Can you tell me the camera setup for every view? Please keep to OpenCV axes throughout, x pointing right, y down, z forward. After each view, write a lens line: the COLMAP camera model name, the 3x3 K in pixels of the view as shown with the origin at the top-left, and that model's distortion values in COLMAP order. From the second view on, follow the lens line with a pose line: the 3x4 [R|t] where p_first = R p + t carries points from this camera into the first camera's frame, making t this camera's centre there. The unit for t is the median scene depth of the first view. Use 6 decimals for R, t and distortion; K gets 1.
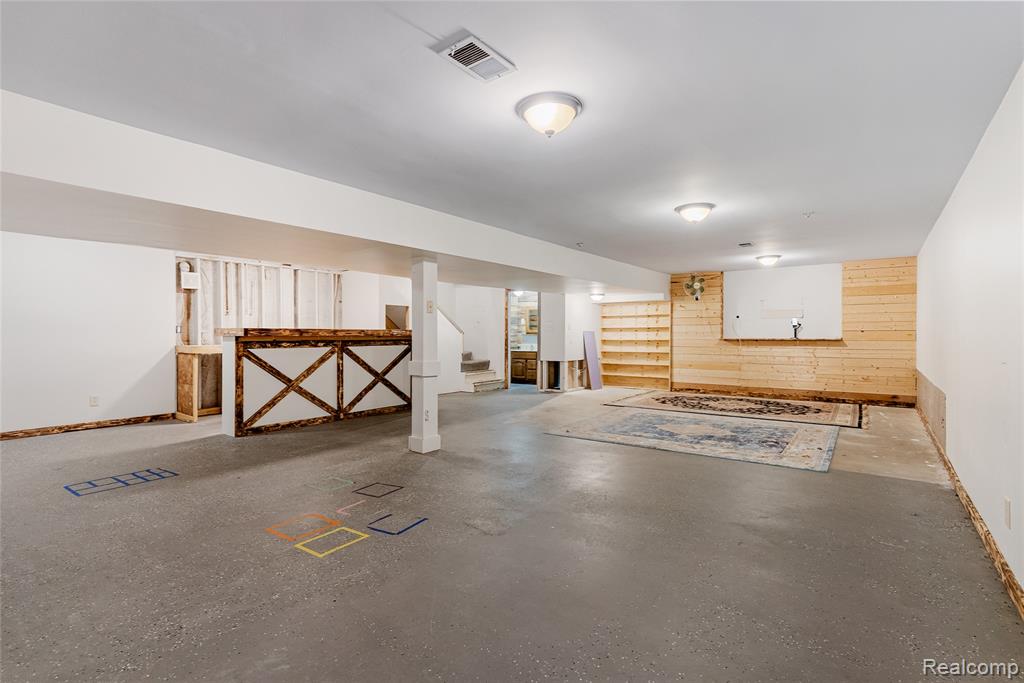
lens RADIAL K [[488.8, 0, 512.6], [0, 488.8, 340.6], [0, 0, 1]] dist [0.000737, 0.000425]
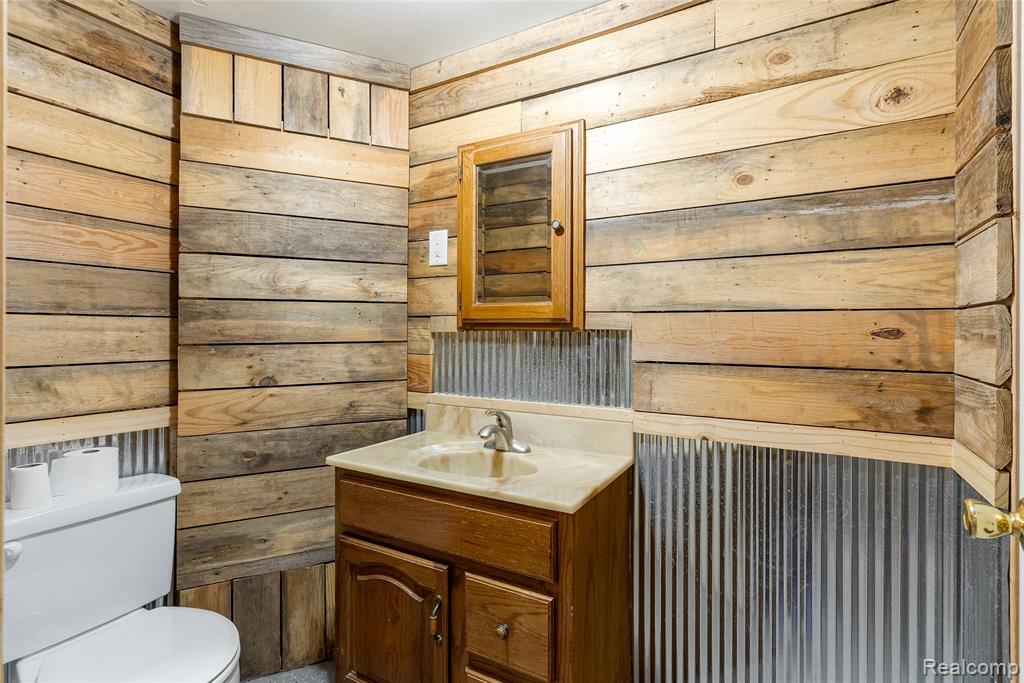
lens RADIAL K [[488.8, 0, 512.7], [0, 488.8, 335.5], [0, 0, 1]] dist [0.000737, 0.000425]
pose [[0.993606, 0.005607, 0.112762, 0.026695], [-0.005914, 0.999980, 0.002387, -0.012305], [-0.112746, -0.003038, 0.993619, 0.844034]]
